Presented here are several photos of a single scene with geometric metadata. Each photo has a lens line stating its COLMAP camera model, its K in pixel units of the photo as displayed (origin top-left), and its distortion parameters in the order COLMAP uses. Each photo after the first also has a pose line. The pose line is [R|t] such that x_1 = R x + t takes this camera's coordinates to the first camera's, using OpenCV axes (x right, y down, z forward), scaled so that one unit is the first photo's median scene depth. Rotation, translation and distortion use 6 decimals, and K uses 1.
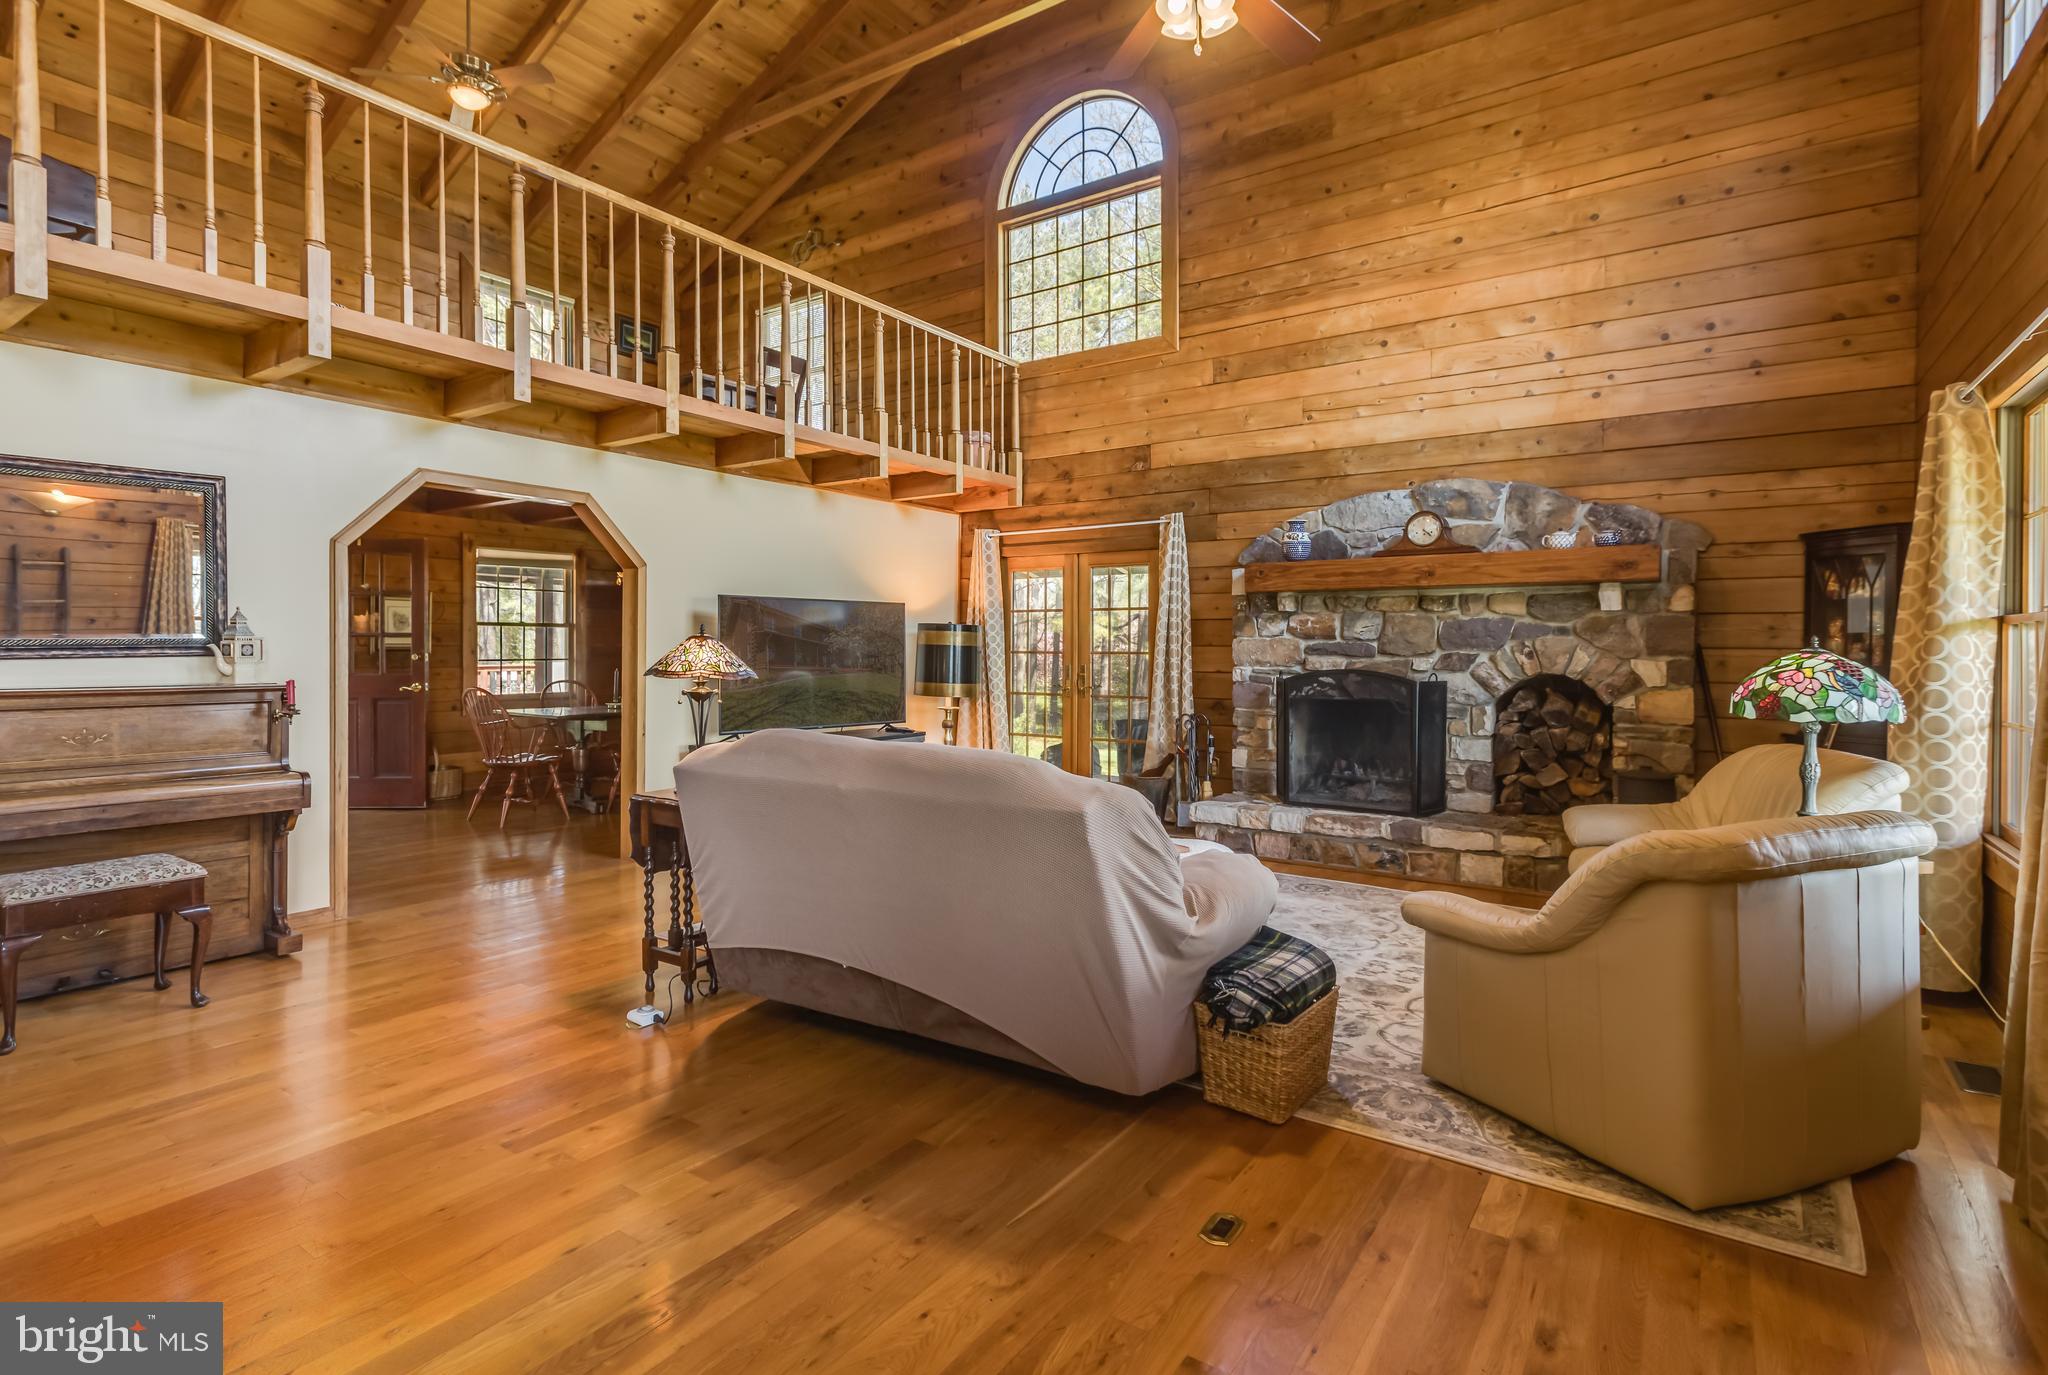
lens RADIAL K [[996.6, 0, 1036.2], [0, 996.6, 659.9], [0, 0, 1]] dist [-0.001544, 0.003432]
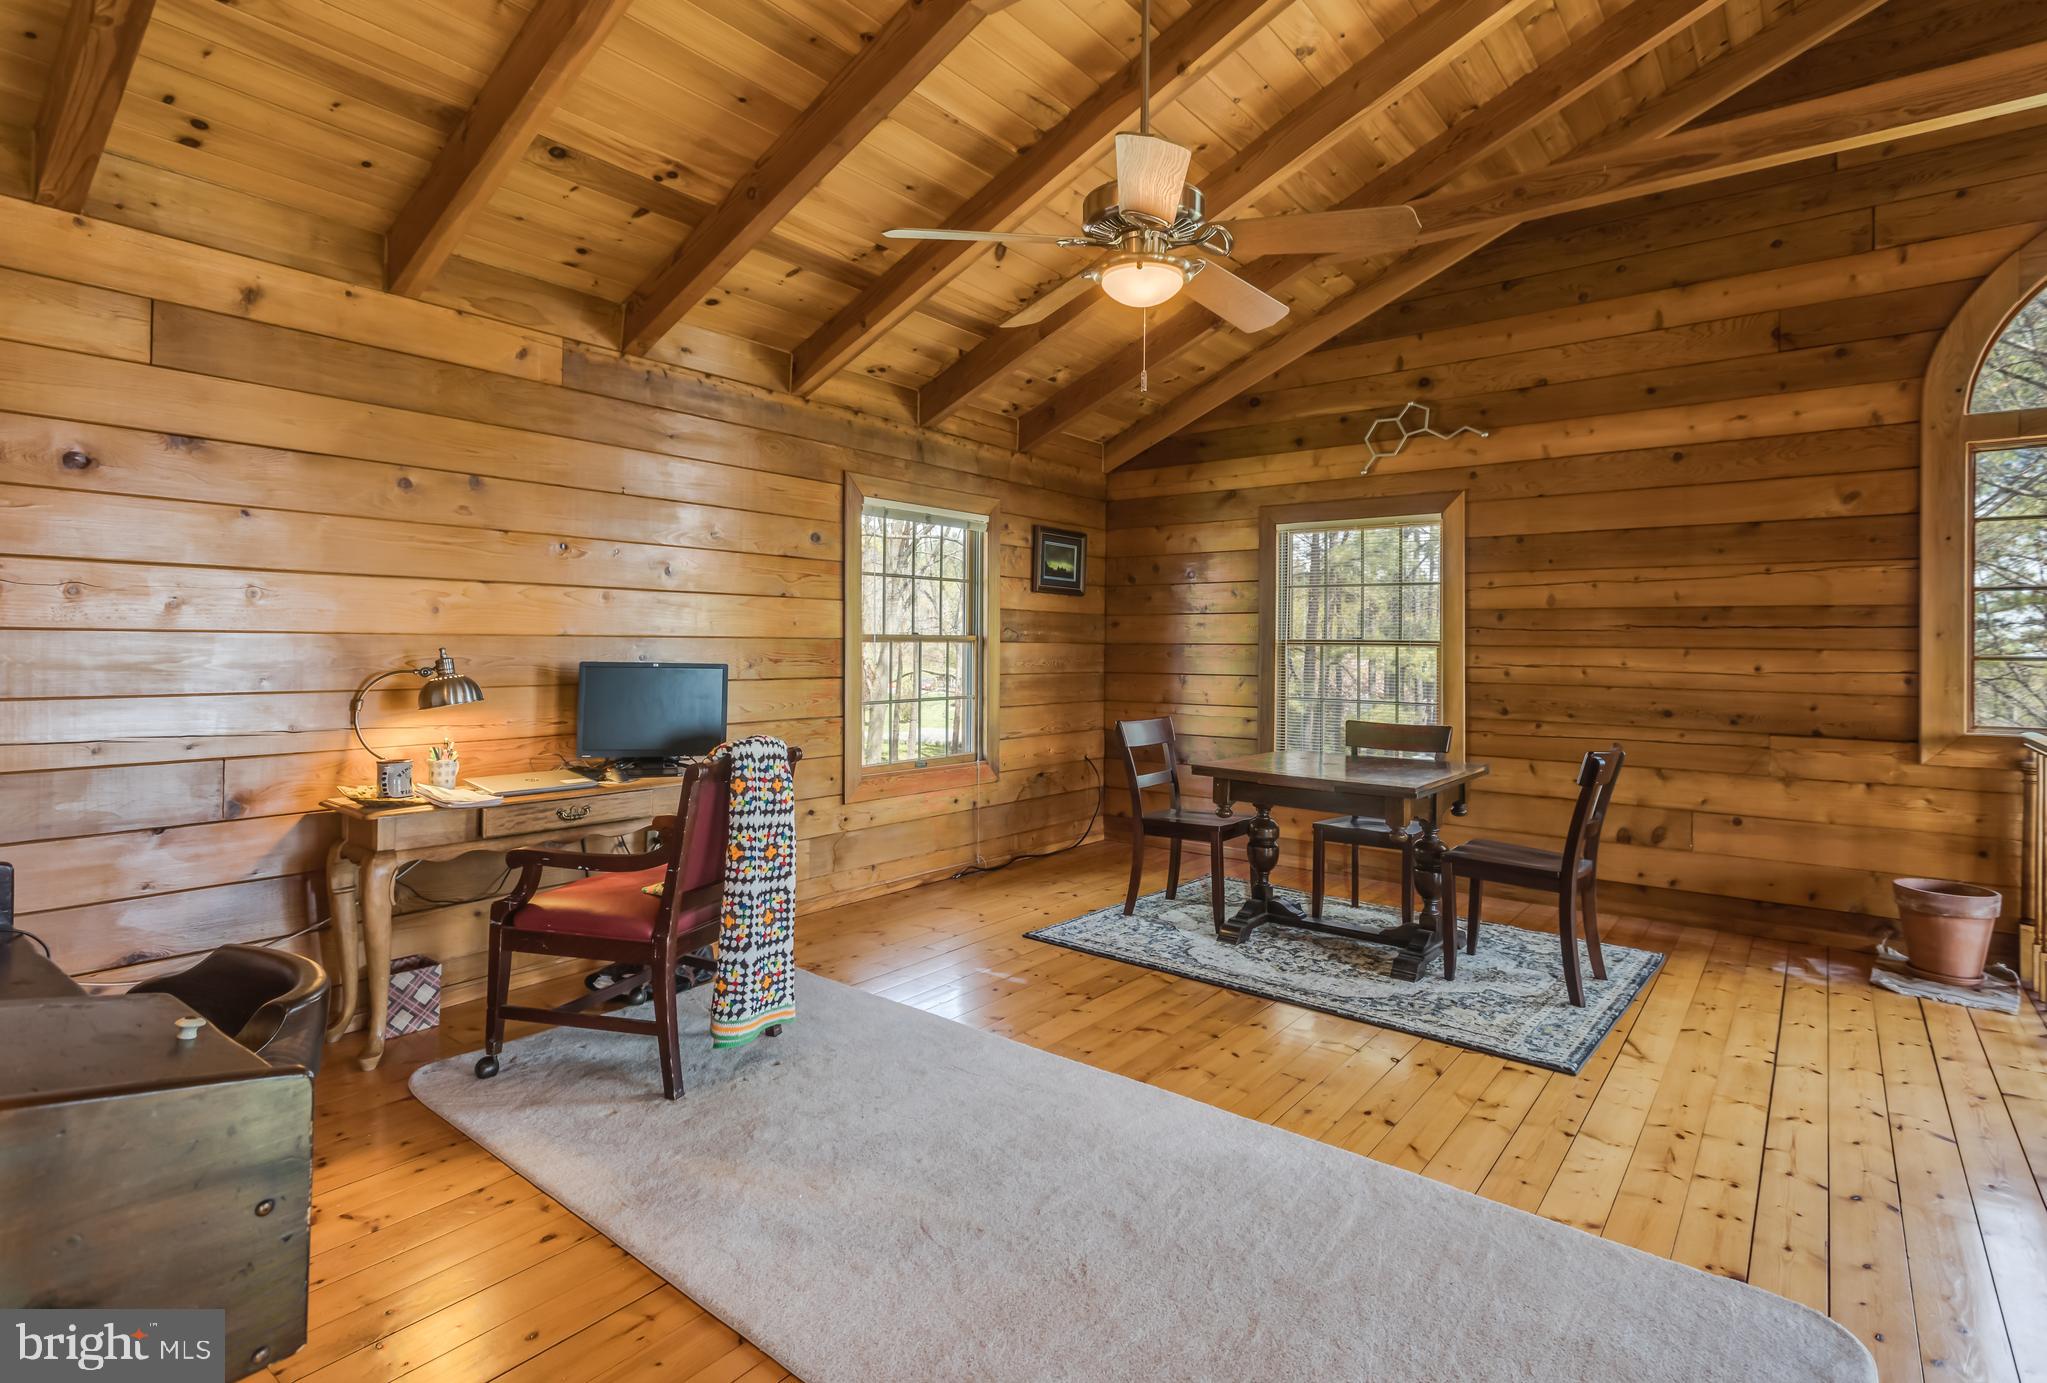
lens RADIAL K [[996.1, 0, 1042.7], [0, 996.1, 642.3], [0, 0, 1]] dist [-0.001544, 0.003432]
pose [[0.998034, 0.009709, -0.061919, -0.582982], [-0.010295, 0.999905, -0.009162, -0.416696], [0.061824, 0.009782, 0.998039, 0.609534]]
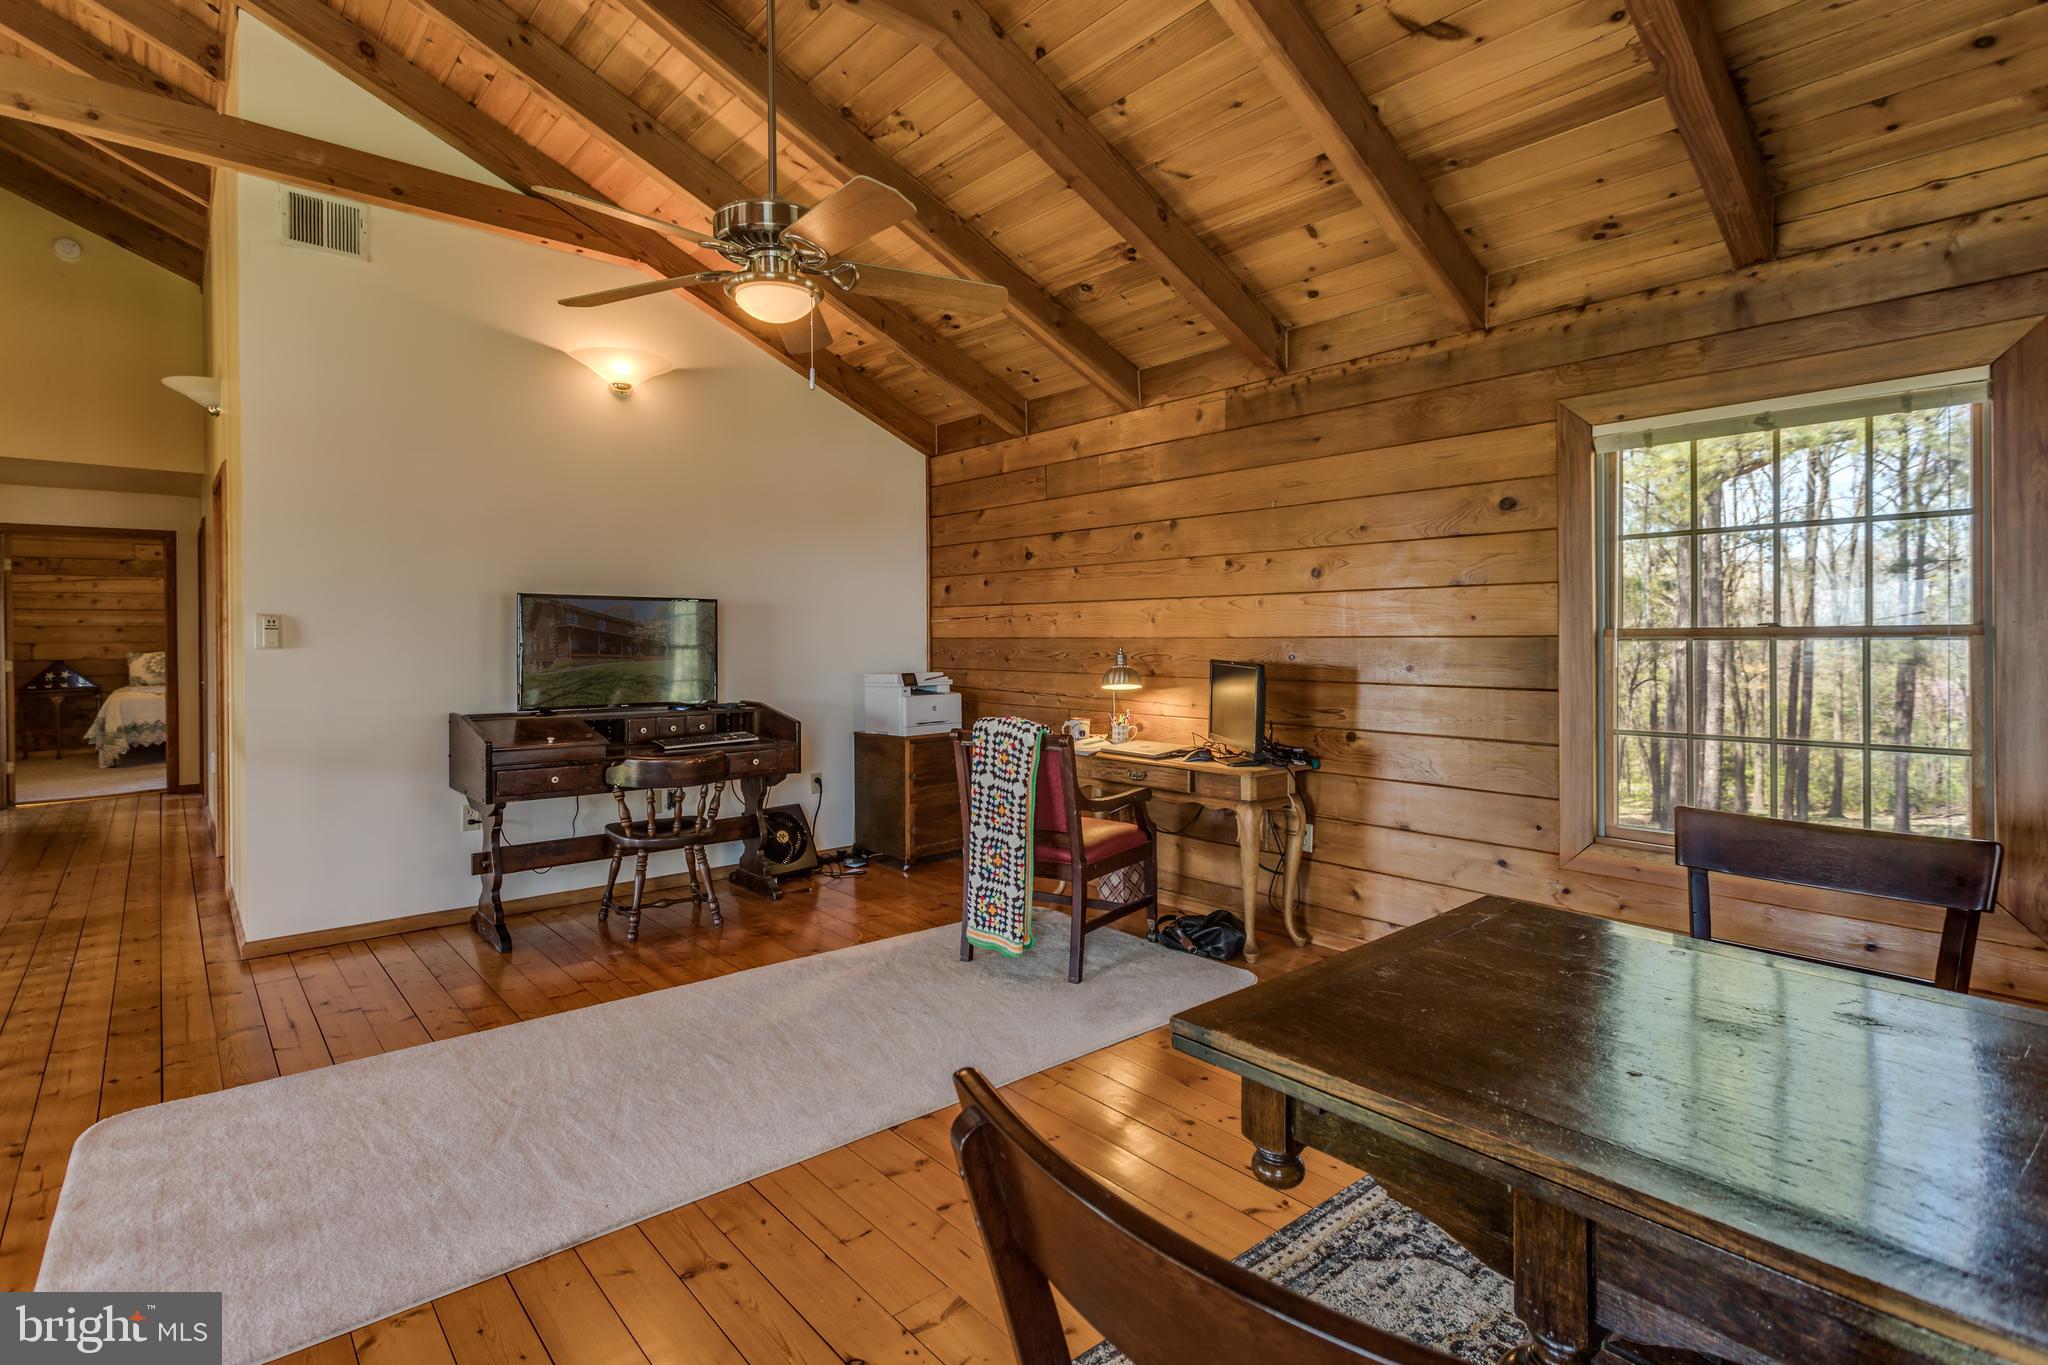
lens RADIAL K [[987.0, 0, 1008.3], [0, 987.0, 642.8], [0, 0, 1]] dist [0.000361, 0.003589]
pose [[-0.255831, 0.003697, -0.966715, -0.190321], [-0.007378, 0.999956, 0.005777, -0.422394], [0.966693, 0.008610, -0.255792, 1.206033]]
